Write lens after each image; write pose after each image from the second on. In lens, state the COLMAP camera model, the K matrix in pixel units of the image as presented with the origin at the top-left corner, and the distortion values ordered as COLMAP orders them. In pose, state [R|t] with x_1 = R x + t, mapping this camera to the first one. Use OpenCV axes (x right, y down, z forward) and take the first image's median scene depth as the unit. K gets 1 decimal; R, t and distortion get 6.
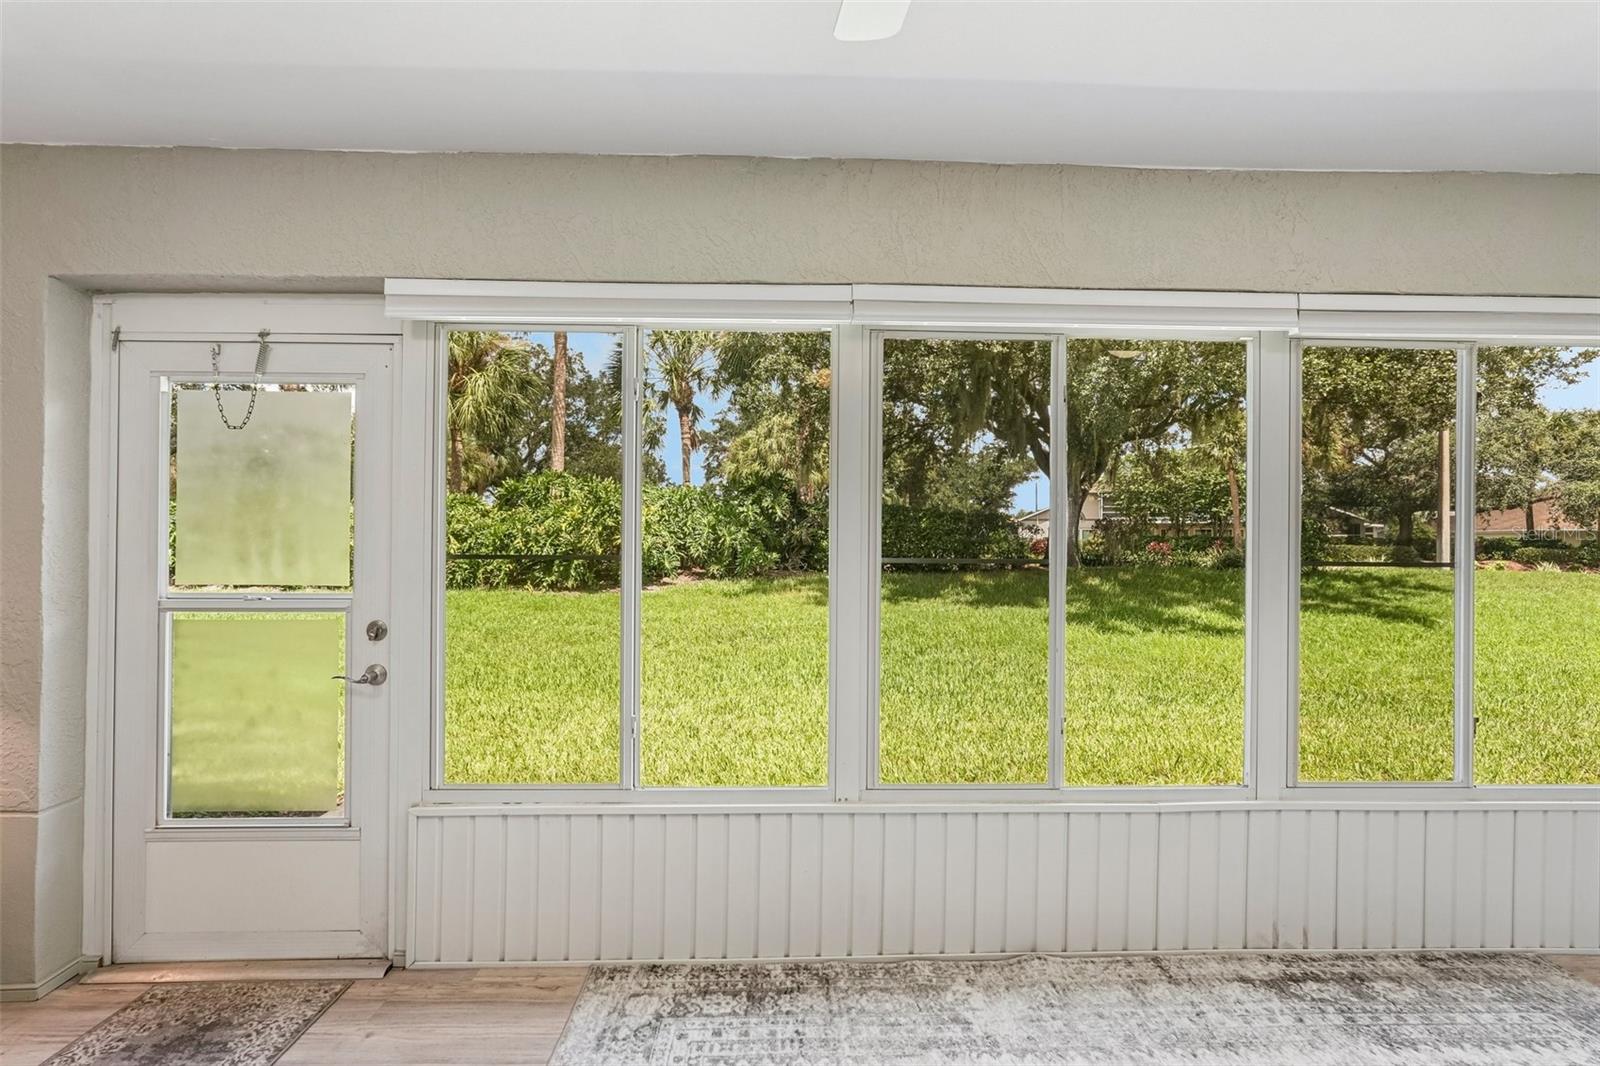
lens RADIAL K [[708.7, 0, 803.6], [0, 708.7, 537.5], [0, 0, 1]] dist [-0.014726, 0.008518]
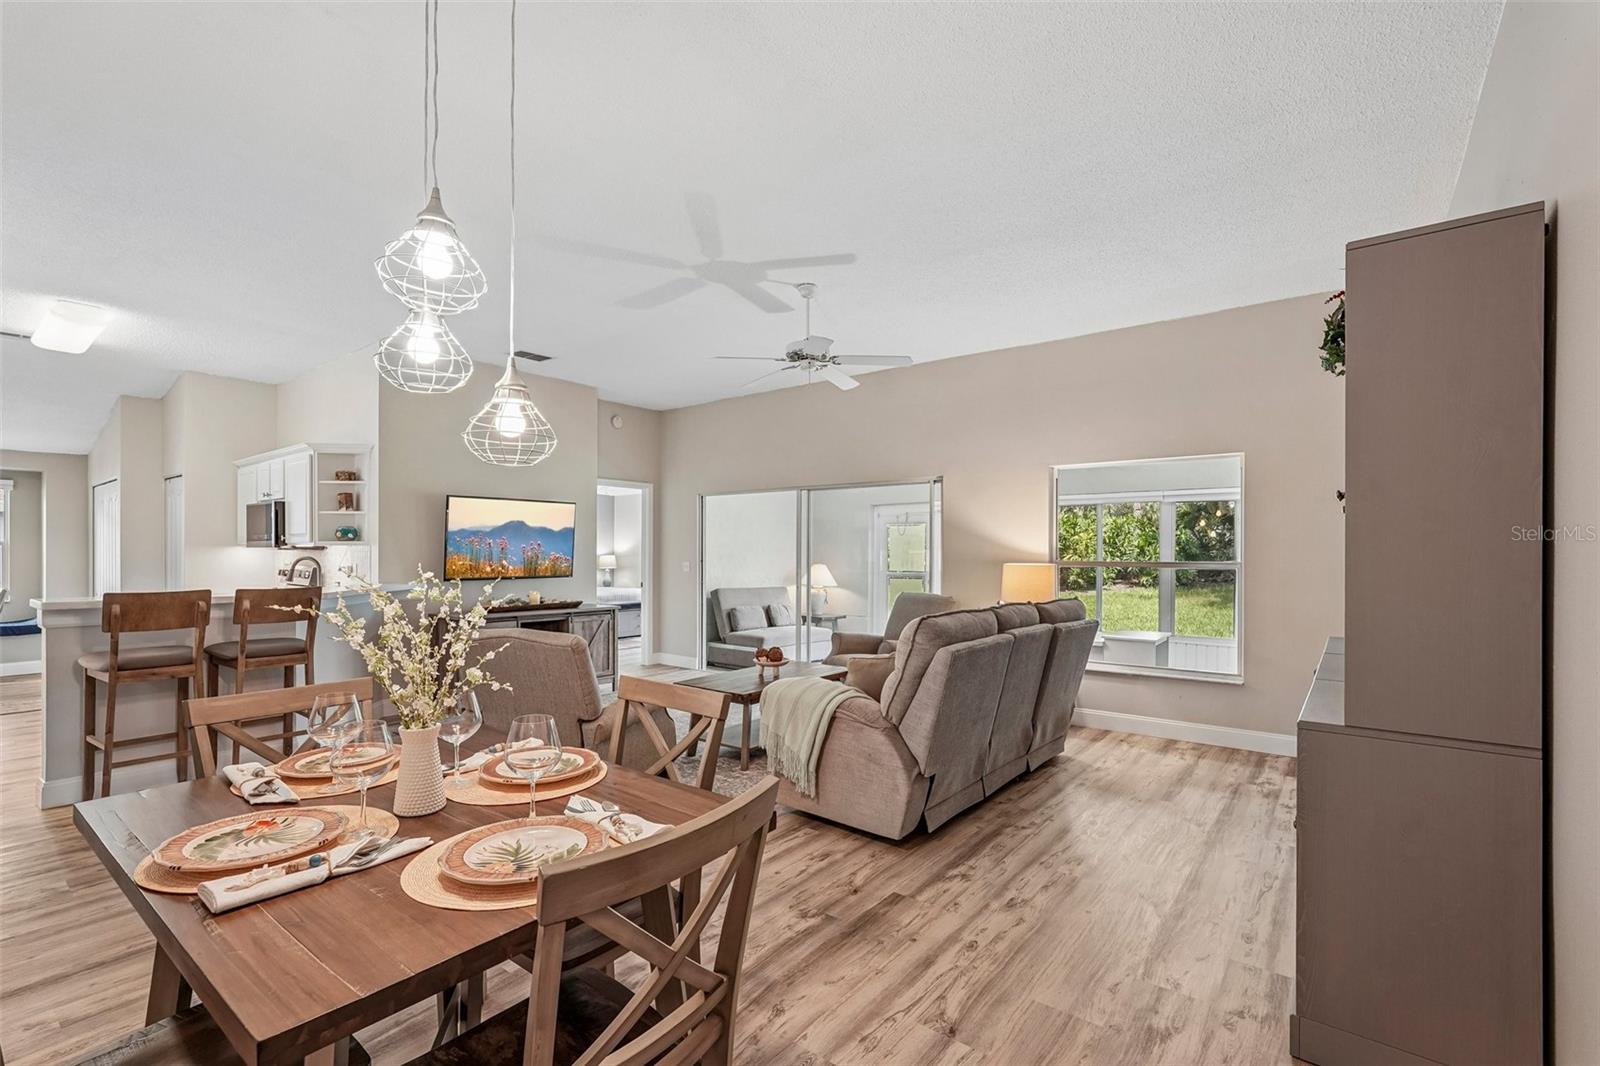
lens RADIAL K [[708.7, 0, 792.8], [0, 708.7, 553.6], [0, 0, 1]] dist [-0.014726, 0.008518]
pose [[0.759834, -0.006184, -0.650088, 1.541053], [0.006726, 0.999976, -0.001651, -0.039051], [0.650083, -0.003118, 0.759857, -2.795256]]
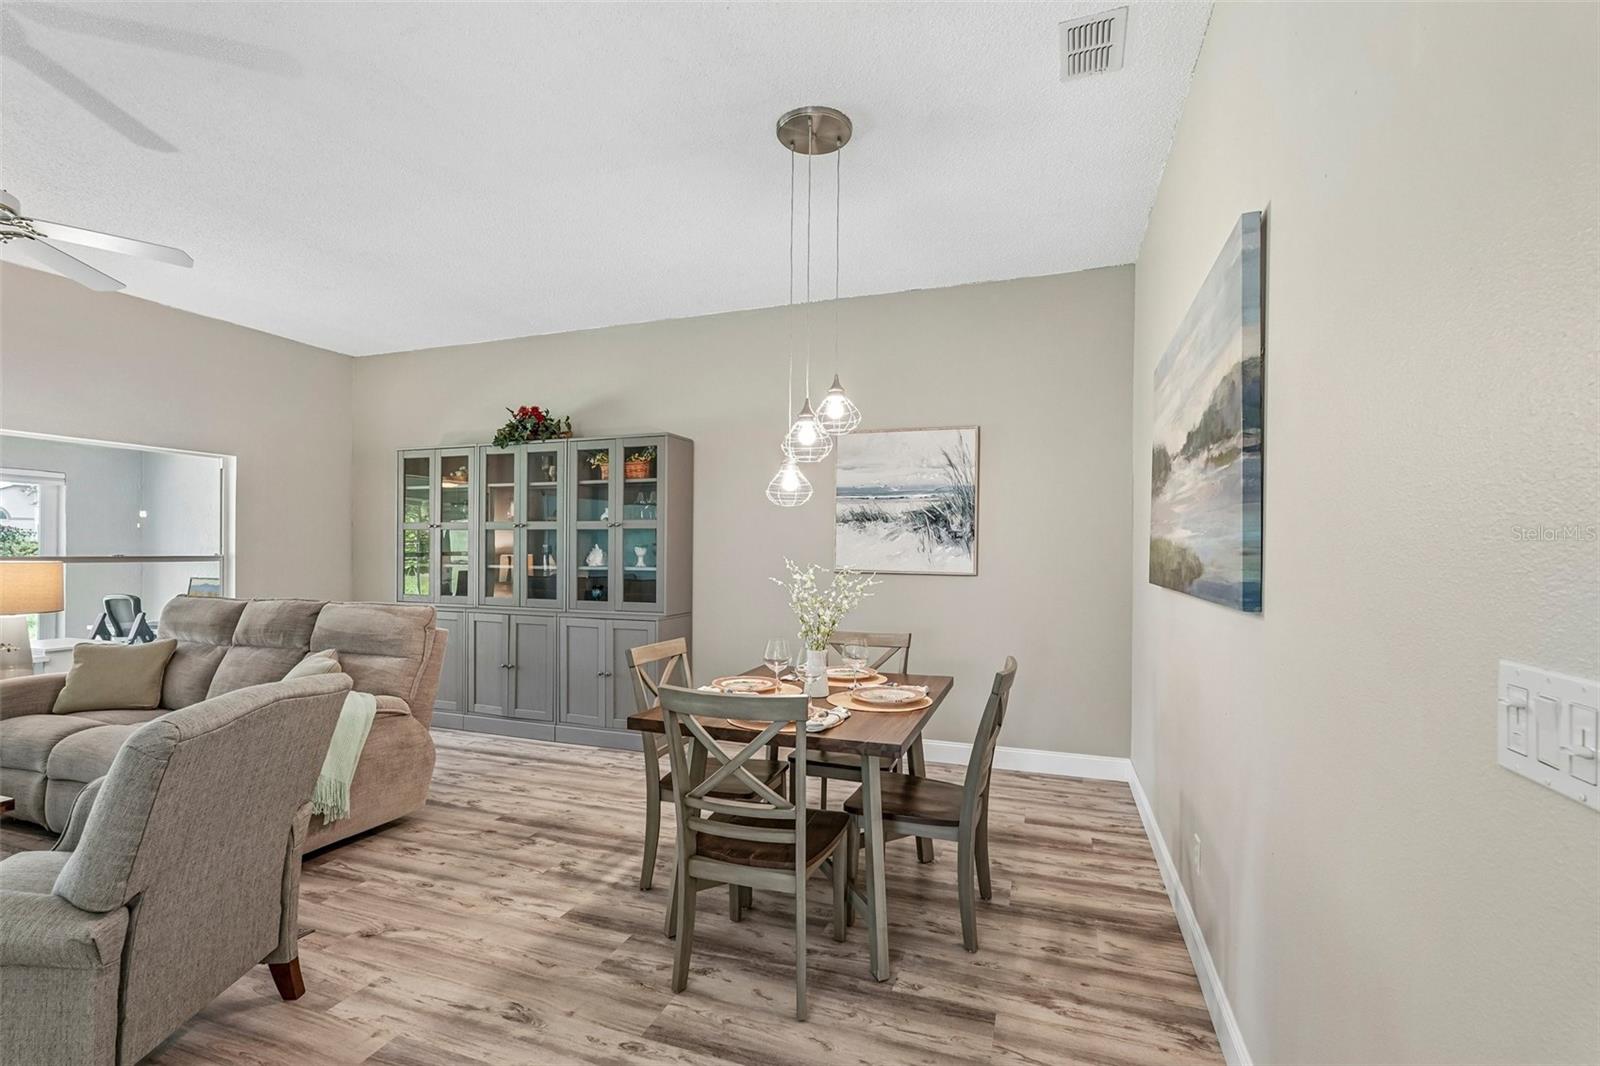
lens RADIAL K [[708.7, 0, 802.1], [0, 708.7, 552.4], [0, 0, 1]] dist [-0.014726, 0.008518]
pose [[0.367159, -0.008545, 0.930119, -0.264012], [-0.006185, 0.999913, 0.011628, -0.058602], [-0.930138, -0.010022, 0.367075, -2.932851]]
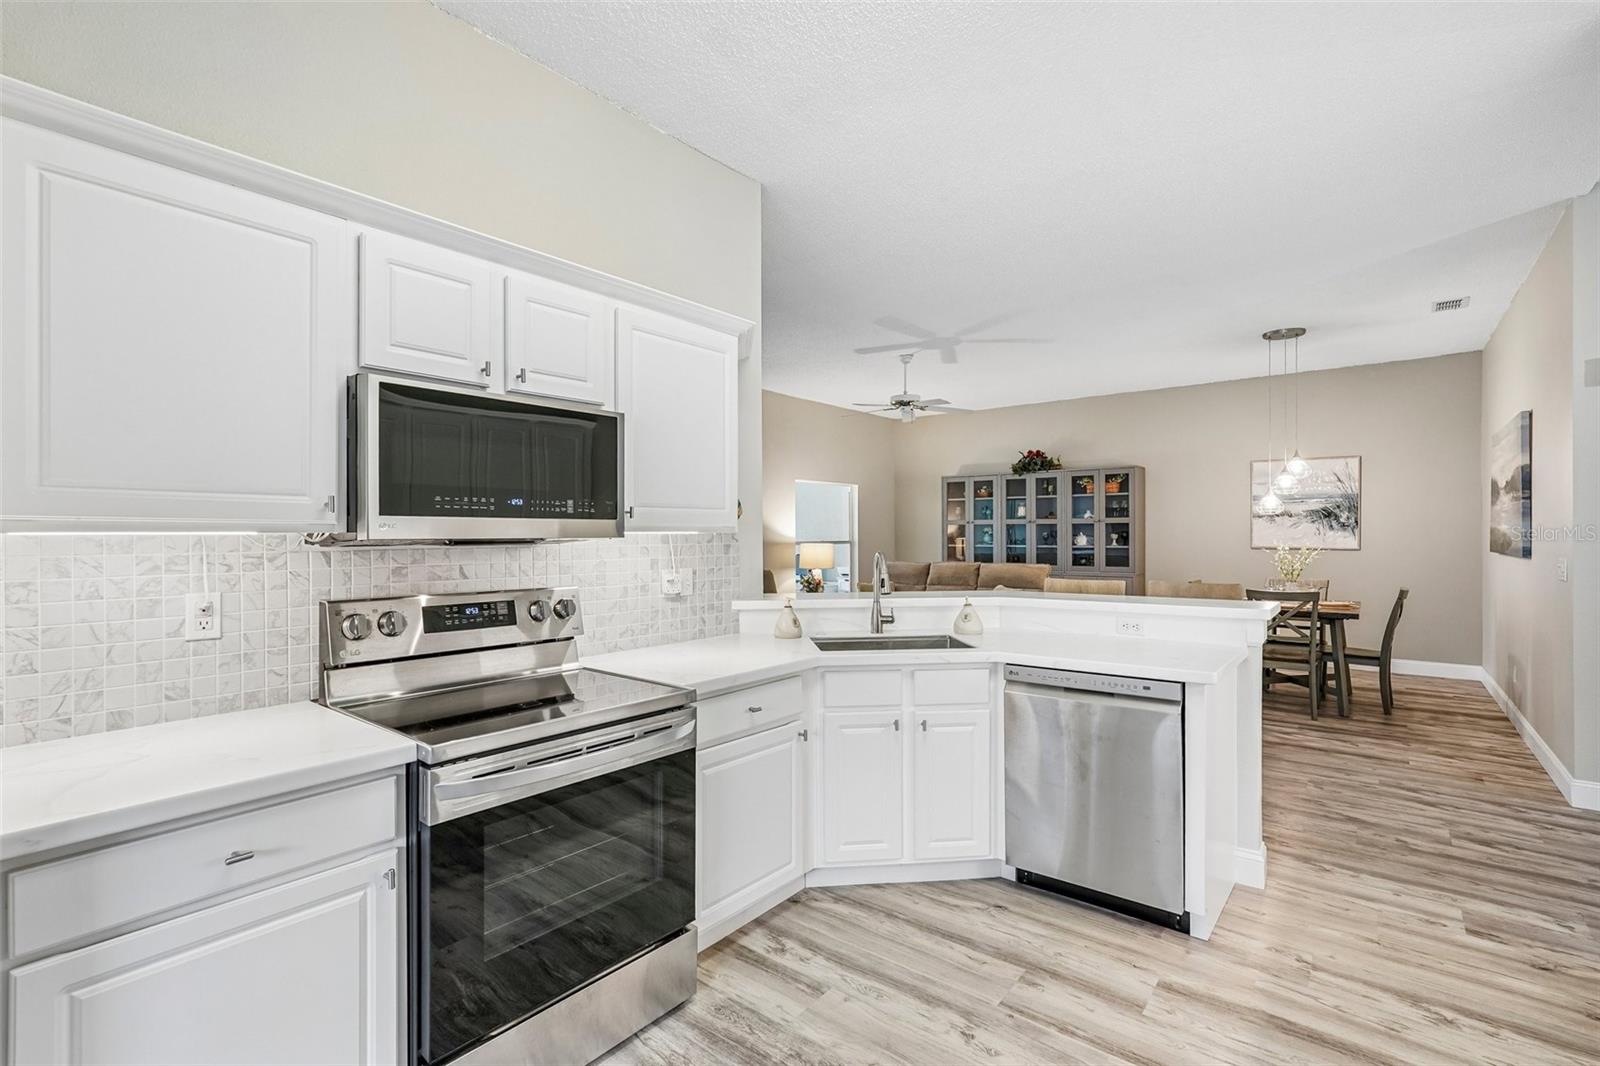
lens RADIAL K [[708.7, 0, 813.9], [0, 708.7, 533.2], [0, 0, 1]] dist [-0.014726, 0.008518]
pose [[0.656521, -0.011254, 0.754224, -2.157345], [0.007013, 0.999937, 0.008816, -0.091289], [-0.754276, -0.000498, 0.656558, -2.889153]]
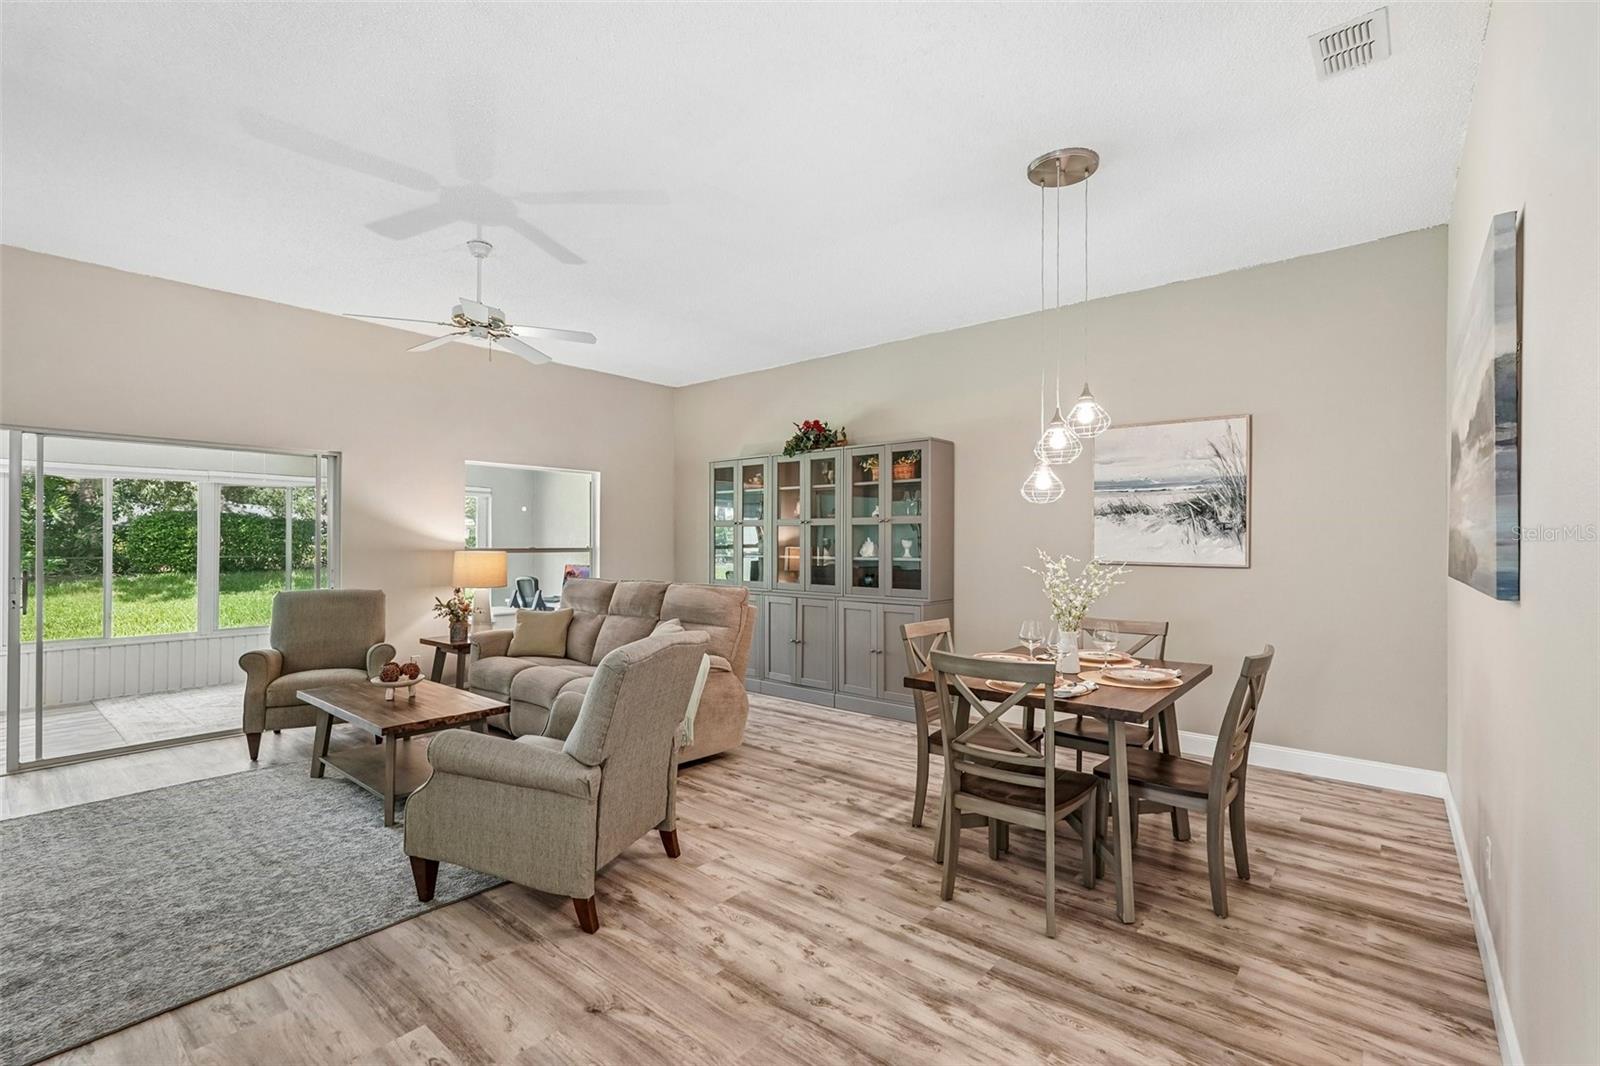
lens RADIAL K [[708.7, 0, 800.3], [0, 708.7, 536.1], [0, 0, 1]] dist [-0.014726, 0.008518]
pose [[0.672871, 0.000321, 0.739760, -0.472284], [-0.000230, 1.000000, -0.000225, -0.059702], [-0.739760, -0.000019, 0.672871, -3.042384]]
